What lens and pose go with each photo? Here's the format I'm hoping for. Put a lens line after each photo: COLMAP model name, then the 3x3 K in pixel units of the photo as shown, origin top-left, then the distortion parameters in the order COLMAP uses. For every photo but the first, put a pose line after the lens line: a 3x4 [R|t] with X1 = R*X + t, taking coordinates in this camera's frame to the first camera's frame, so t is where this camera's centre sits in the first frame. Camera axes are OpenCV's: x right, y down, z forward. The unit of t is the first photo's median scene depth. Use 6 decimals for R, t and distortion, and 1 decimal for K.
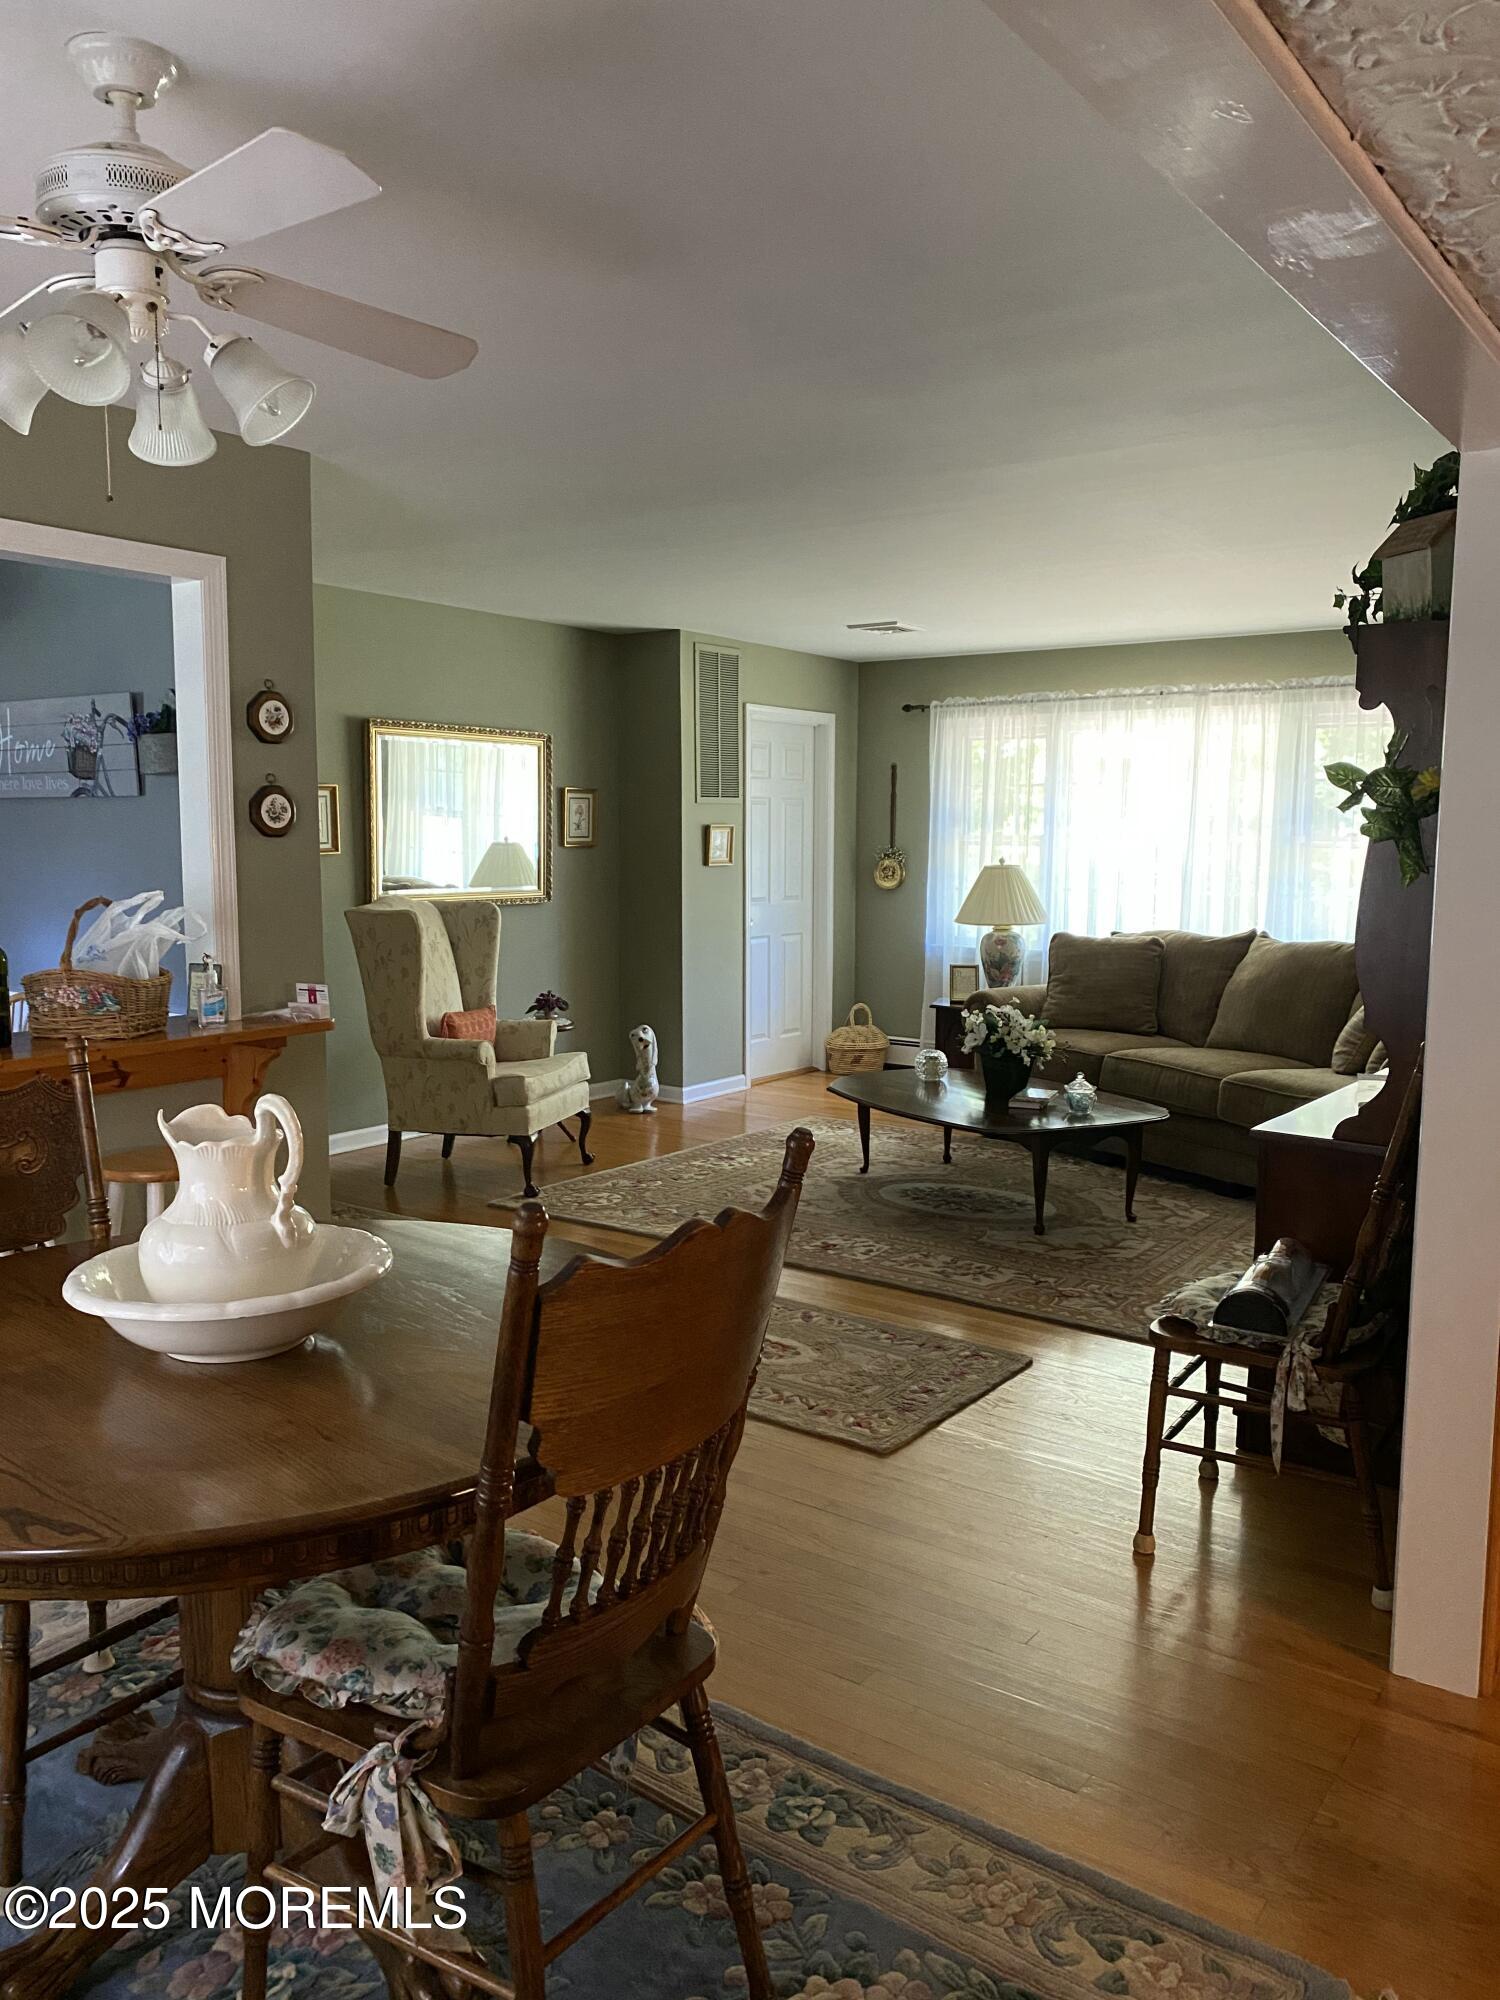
lens RADIAL K [[1523.7, 0, 757.6], [0, 1523.7, 994.8], [0, 0, 1]] dist [0.008615, -0.033512]
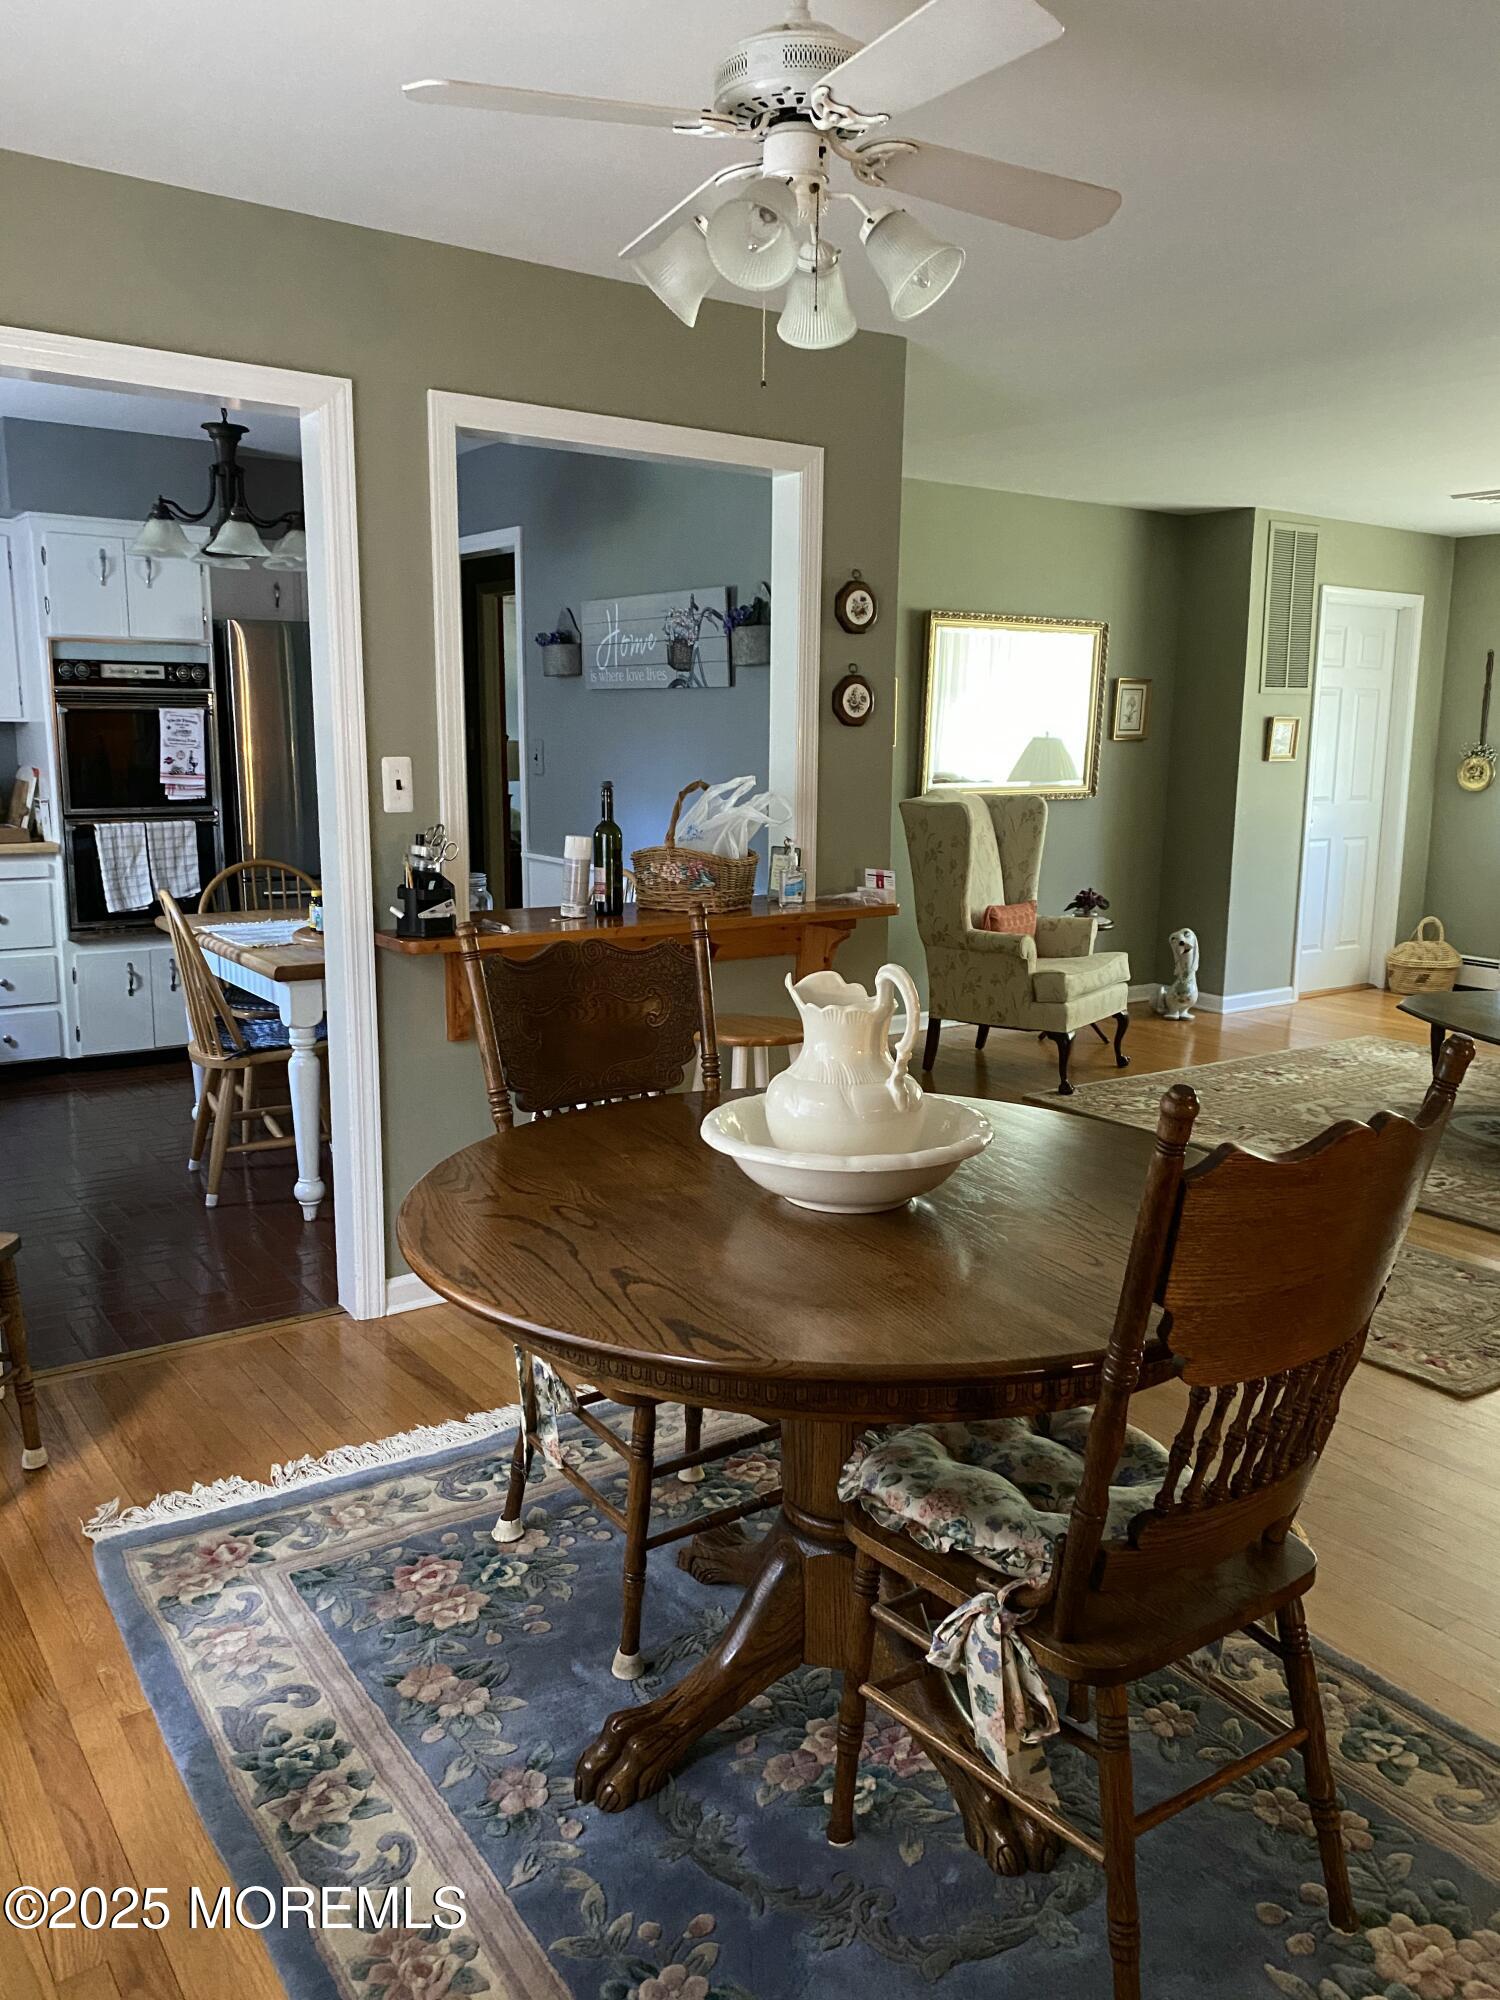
lens RADIAL K [[1523.7, 0, 750.7], [0, 1523.7, 998.4], [0, 0, 1]] dist [0.008615, -0.033512]
pose [[0.938243, 0.063167, -0.340162, -0.047606], [-0.039173, 0.996265, 0.076954, 0.010300], [0.343752, -0.058877, 0.937213, -0.002849]]
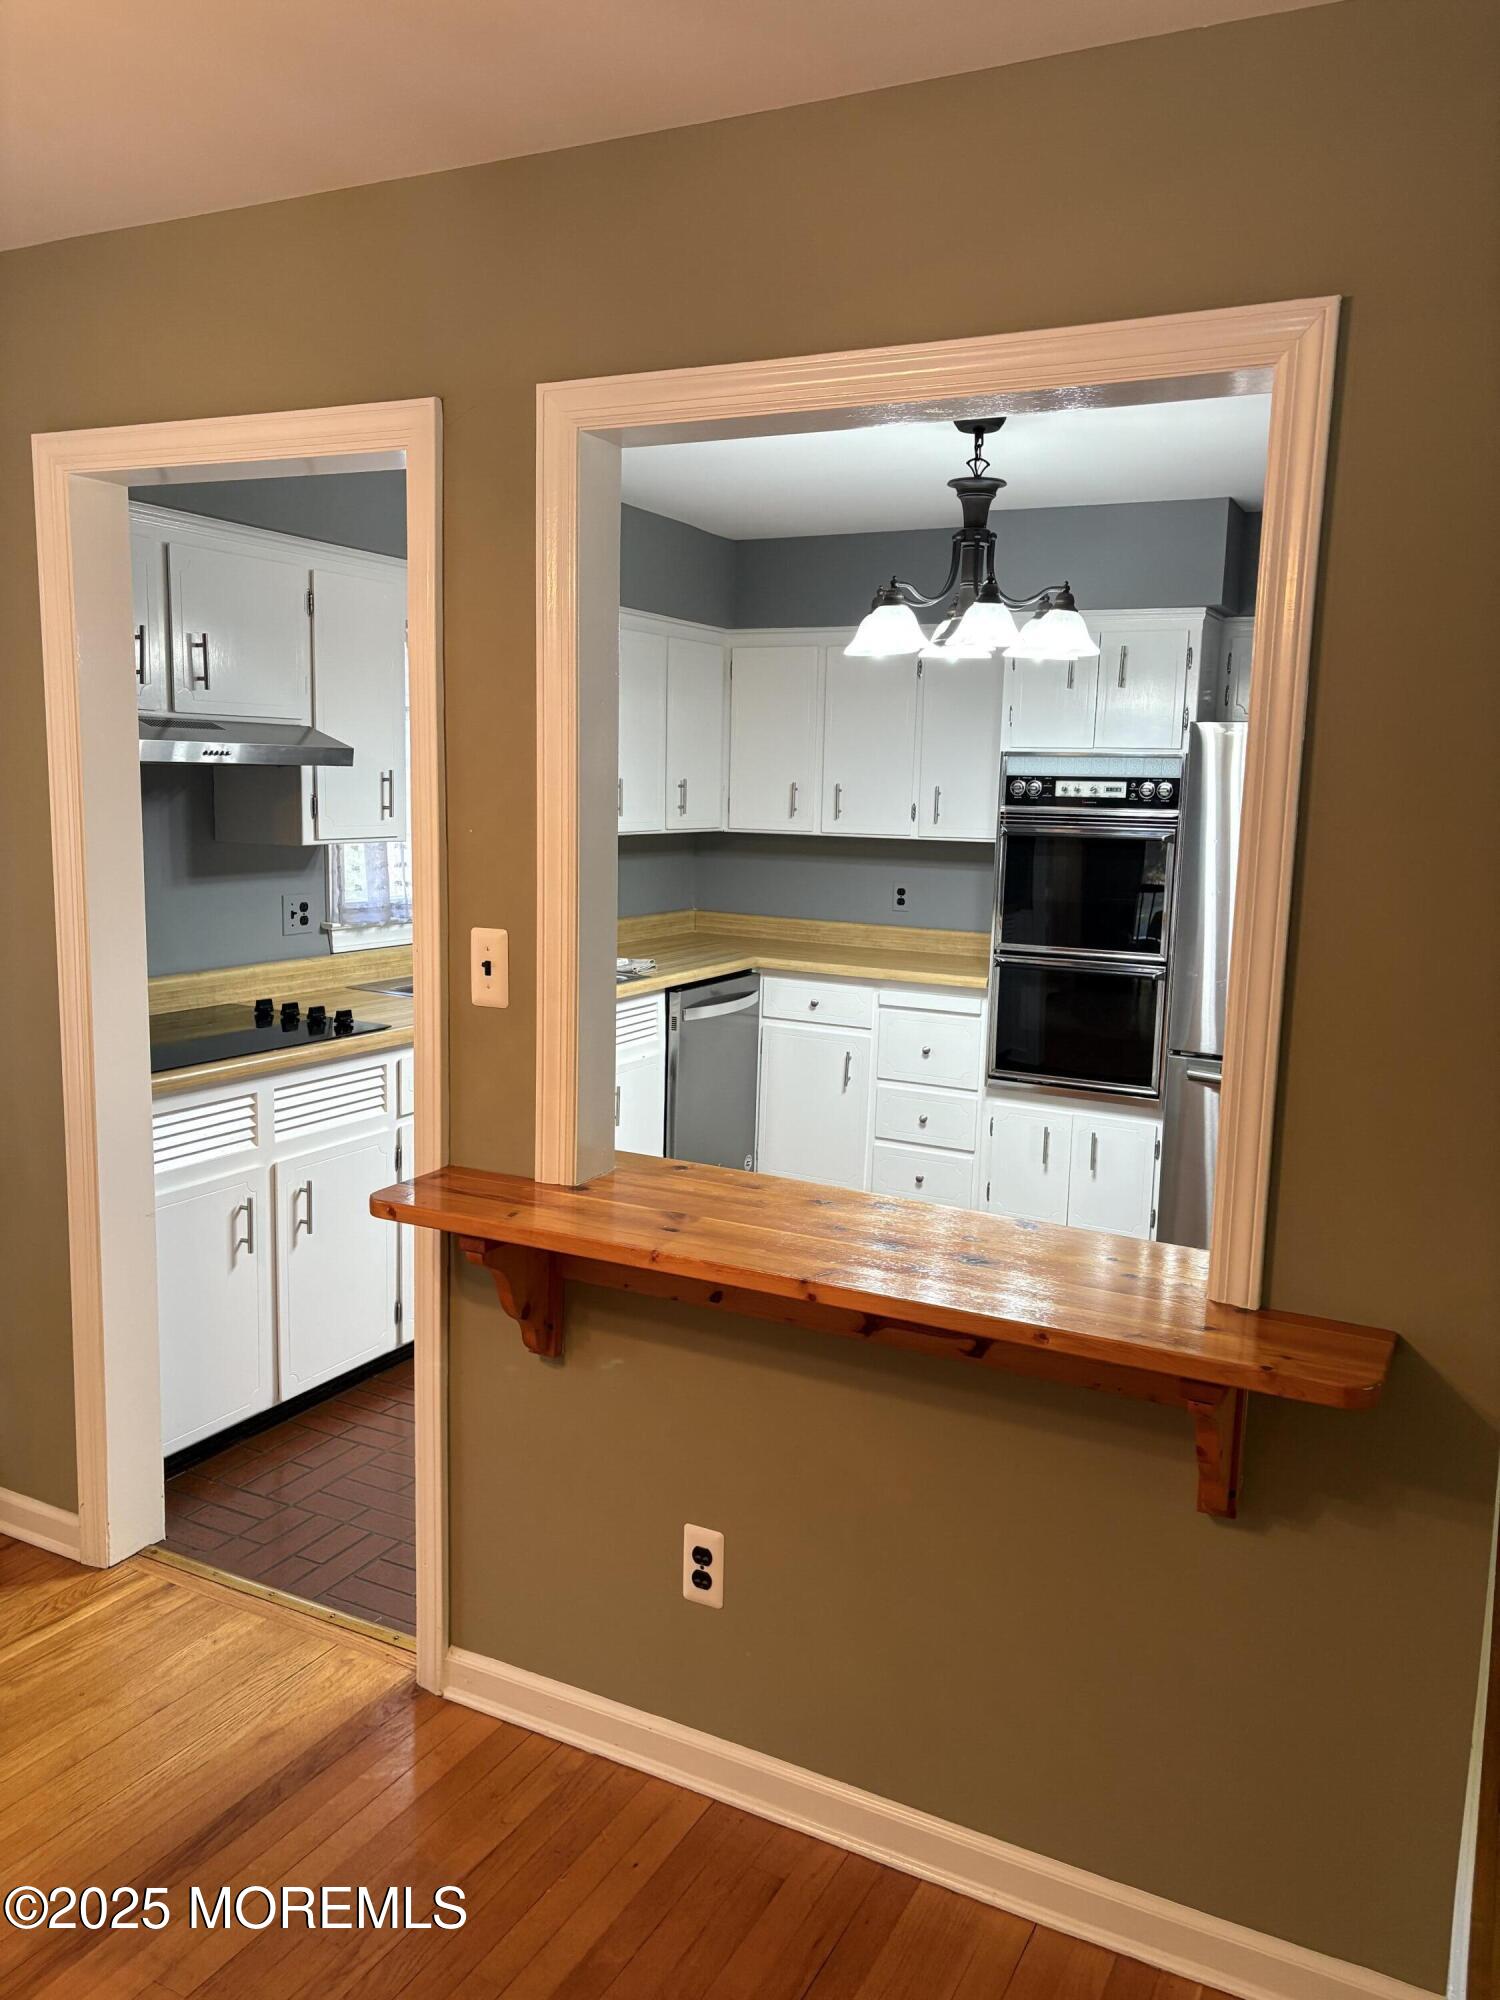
lens RADIAL K [[1492.1, 0, 753.2], [0, 1492.1, 1003.5], [0, 0, 1]] dist [0.003577, 0.000568]
pose [[0.148886, 0.130709, -0.980178, 0.099252], [-0.122467, 0.986032, 0.112888, -0.151843], [0.981242, 0.103232, 0.162813, 1.101905]]
